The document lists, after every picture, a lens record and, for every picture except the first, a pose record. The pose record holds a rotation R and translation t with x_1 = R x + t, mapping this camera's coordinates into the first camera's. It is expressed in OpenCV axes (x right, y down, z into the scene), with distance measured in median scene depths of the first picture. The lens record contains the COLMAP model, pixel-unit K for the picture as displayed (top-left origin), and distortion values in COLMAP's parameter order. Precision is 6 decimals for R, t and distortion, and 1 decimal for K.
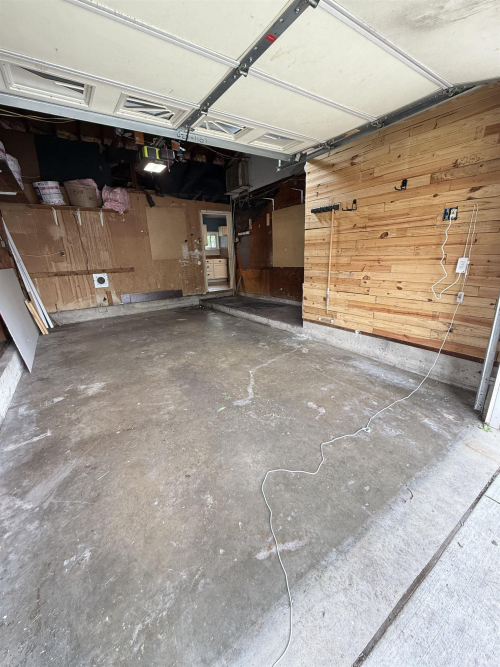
lens RADIAL K [[264.2, 0, 248.9], [0, 264.2, 334.3], [0, 0, 1]] dist [-0.001219, -0.000118]
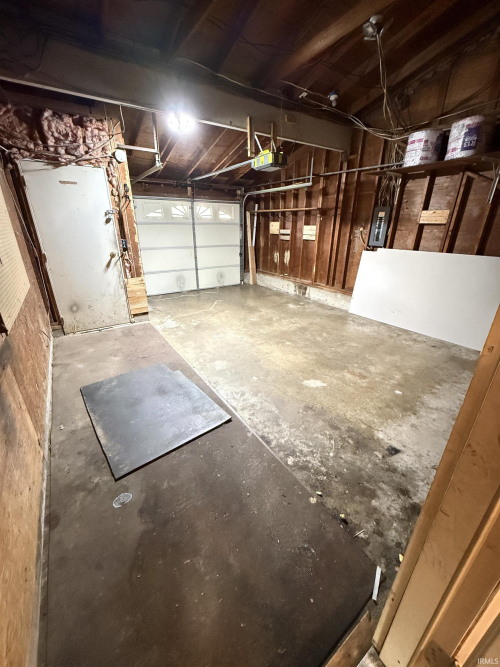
lens RADIAL K [[264.2, 0, 249.9], [0, 264.2, 334.5], [0, 0, 1]] dist [-0.001219, -0.000118]
pose [[-0.999520, 0.023713, 0.019927, -0.218516], [0.030969, 0.776439, 0.629431, -0.664566], [-0.000546, 0.629746, -0.776801, 1.985191]]
